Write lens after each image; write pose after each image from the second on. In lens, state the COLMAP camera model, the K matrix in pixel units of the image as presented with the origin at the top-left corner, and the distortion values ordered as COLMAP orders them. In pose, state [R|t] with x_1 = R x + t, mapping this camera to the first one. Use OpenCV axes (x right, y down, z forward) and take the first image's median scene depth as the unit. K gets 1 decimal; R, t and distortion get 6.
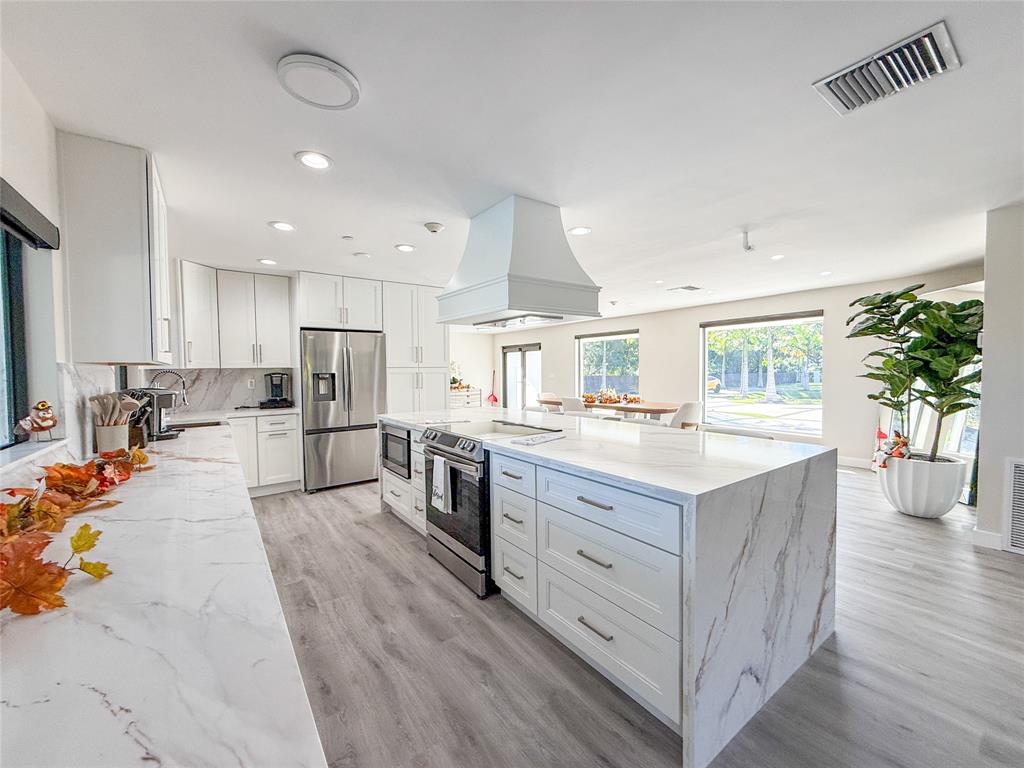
lens RADIAL K [[405.9, 0, 507.8], [0, 405.9, 385.3], [0, 0, 1]] dist [-0.001564, -0.000502]
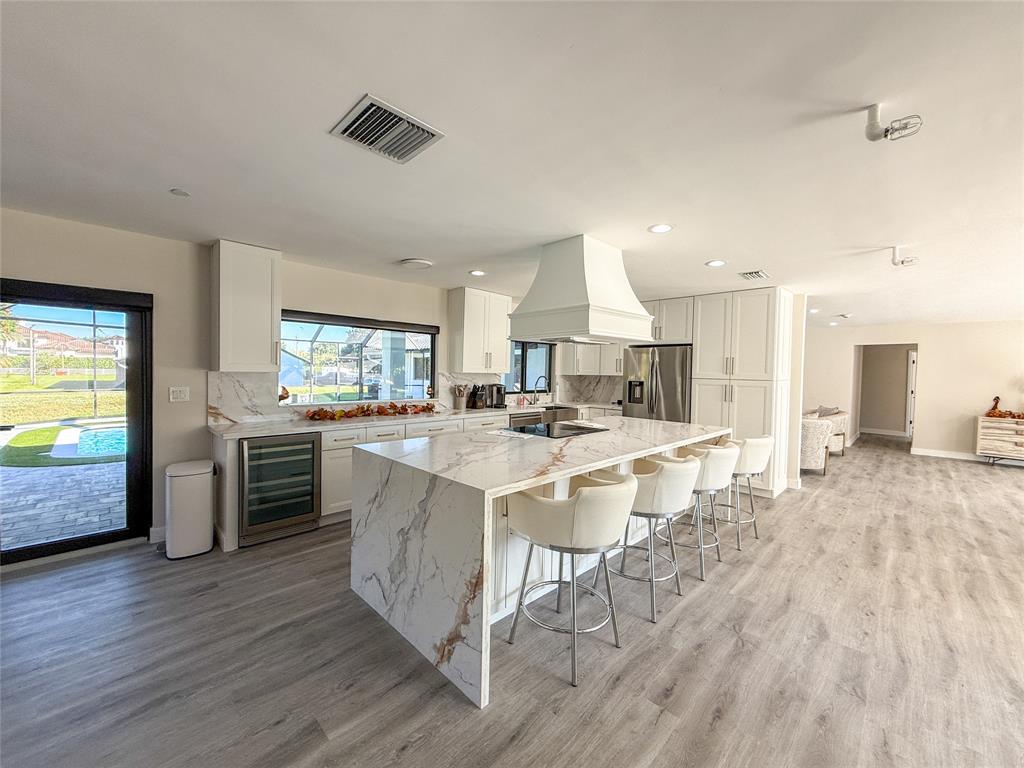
lens RADIAL K [[405.7, 0, 508.9], [0, 405.7, 380.4], [0, 0, 1]] dist [-0.000355, 0.000010]
pose [[0.161103, 0.035874, -0.986285, 0.708835], [-0.051984, 0.998260, 0.027819, -0.047017], [0.985568, 0.046790, 0.162687, 0.397176]]
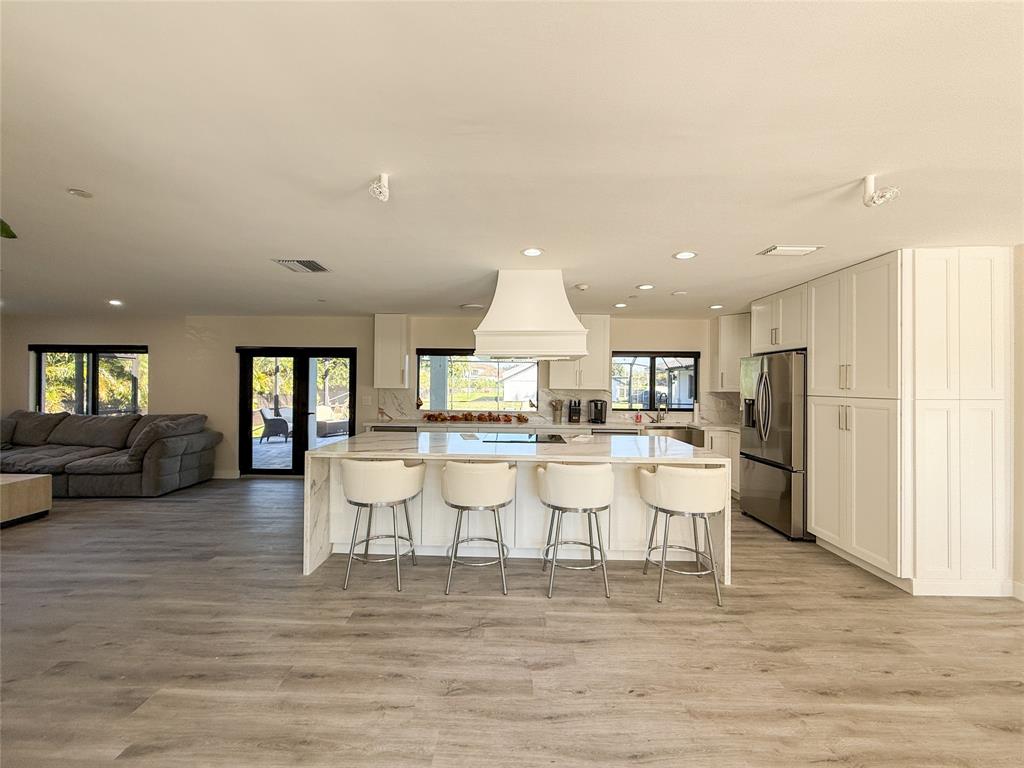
lens RADIAL K [[405.7, 0, 508.9], [0, 405.7, 380.4], [0, 0, 1]] dist [-0.000355, 0.000010]
pose [[-0.594713, -0.006510, -0.803912, 0.683981], [-0.031730, 0.999378, 0.015380, -0.071908], [0.803312, 0.034655, -0.594549, 1.091271]]
